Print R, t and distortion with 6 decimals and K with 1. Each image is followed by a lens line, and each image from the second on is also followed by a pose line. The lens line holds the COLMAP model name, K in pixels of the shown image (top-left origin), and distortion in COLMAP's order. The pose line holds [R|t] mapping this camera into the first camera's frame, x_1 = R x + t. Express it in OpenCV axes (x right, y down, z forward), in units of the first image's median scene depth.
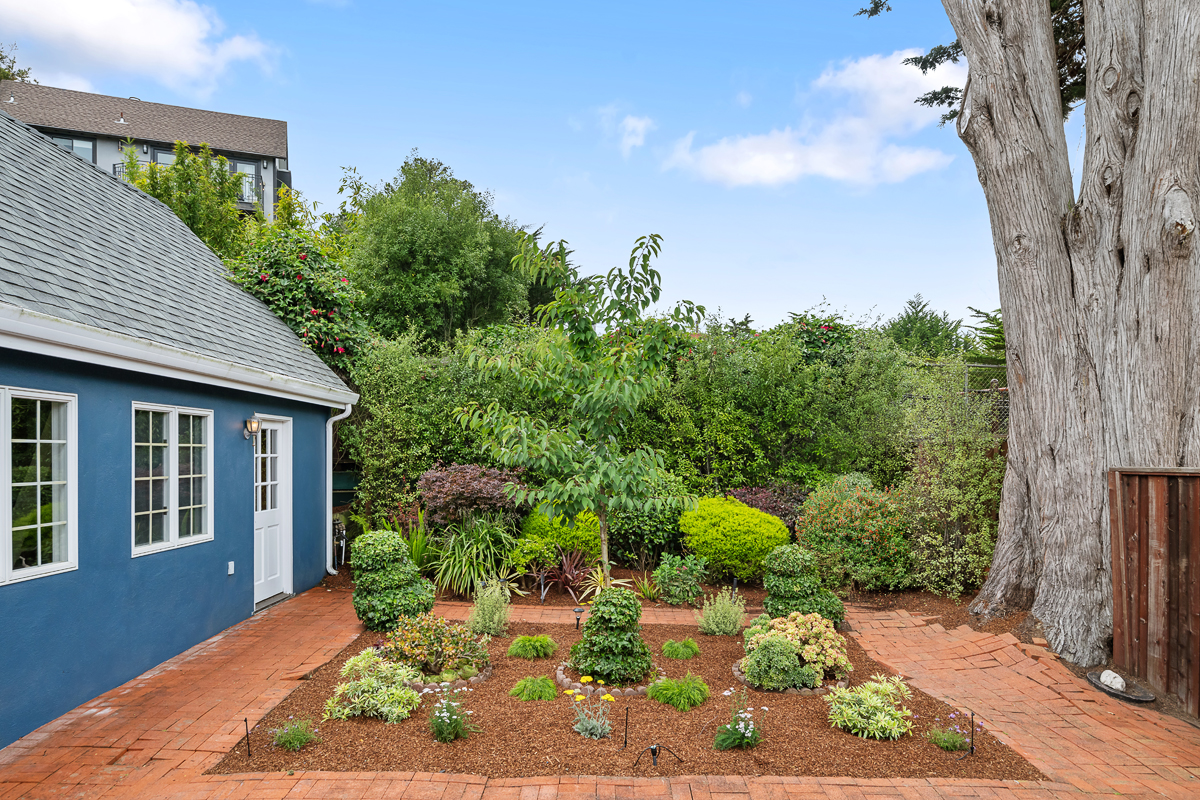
lens RADIAL K [[746.3, 0, 593.0], [0, 746.3, 458.5], [0, 0, 1]] dist [0.008484, -0.006914]
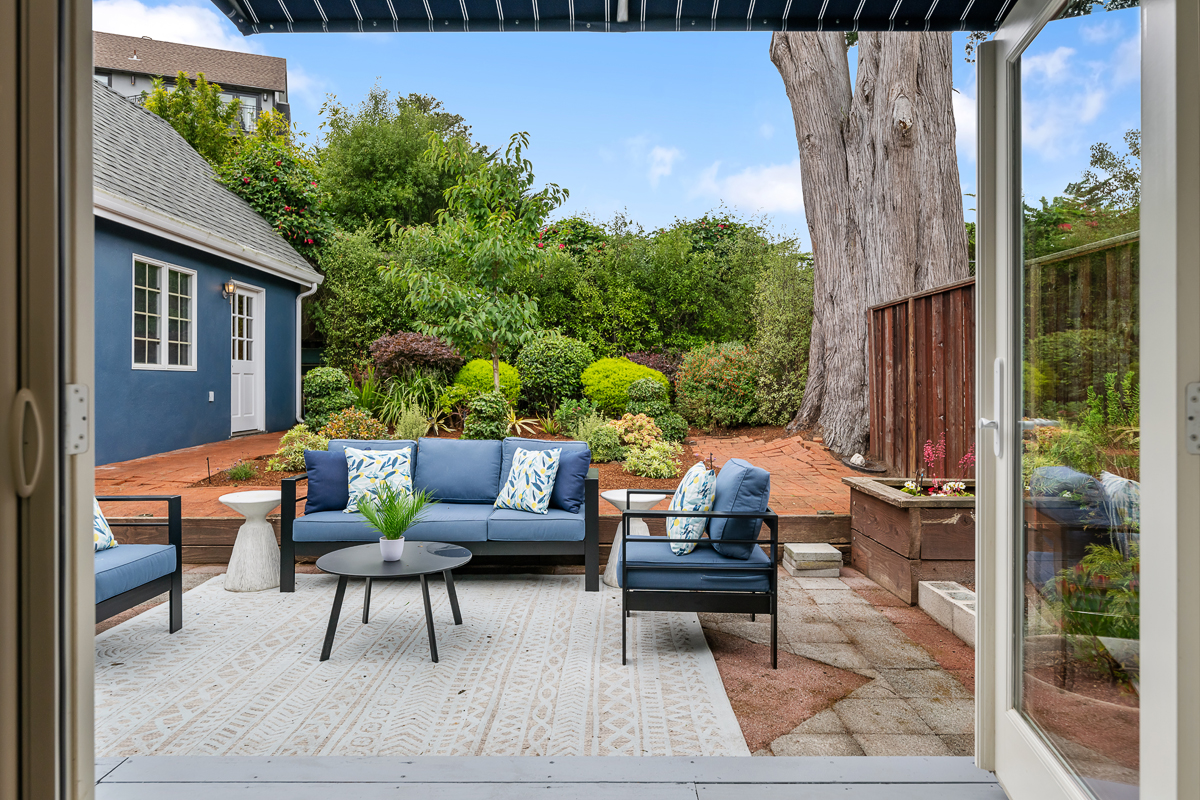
lens RADIAL K [[746.3, 0, 598.4], [0, 746.3, 384.6], [0, 0, 1]] dist [0.008484, -0.006914]
pose [[0.999977, 0.001448, -0.006686, 0.210031], [-0.001556, 0.999868, -0.016161, 0.162339], [0.006662, 0.016171, 0.999847, -0.307267]]
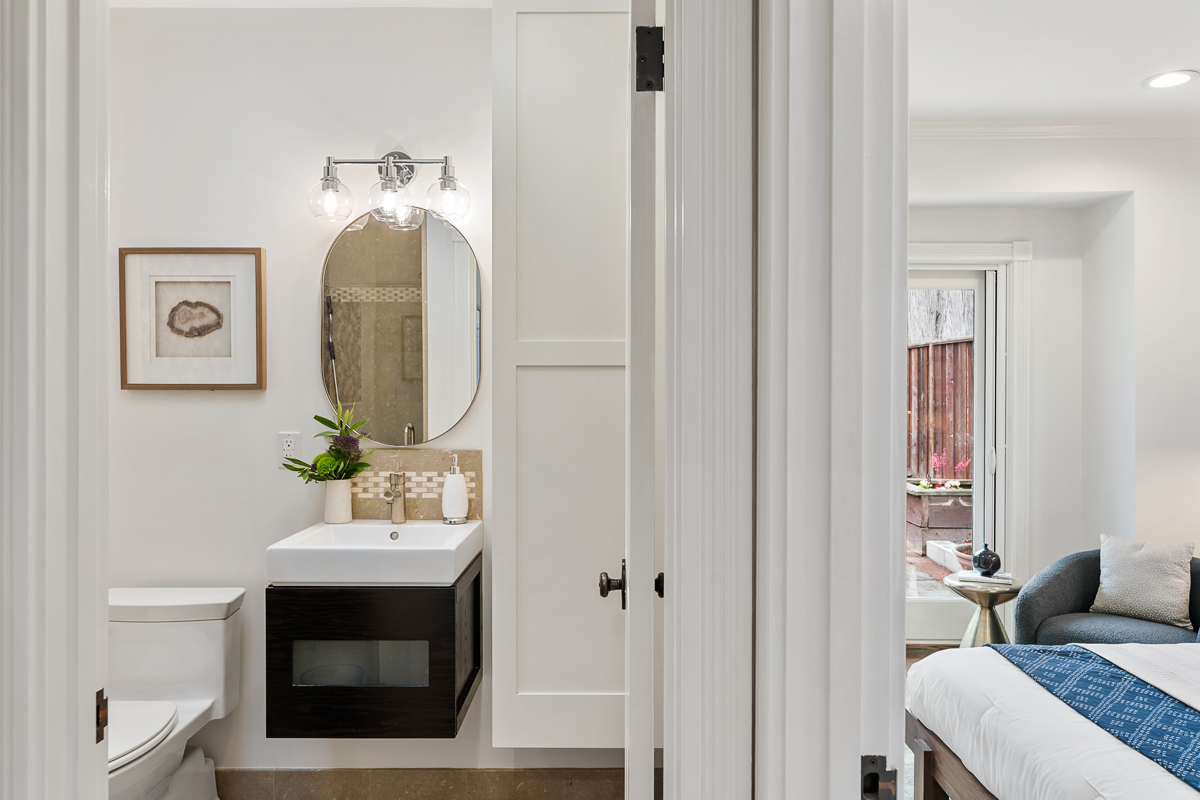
lens RADIAL K [[836.9, 0, 572.6], [0, 836.9, 418.3], [0, 0, 1]] dist [0.001262, 0.000542]
pose [[0.999307, -0.007975, -0.036367, 0.029573], [0.008756, 0.999734, 0.021351, 0.119859], [0.036187, -0.021655, 0.999110, -0.846293]]
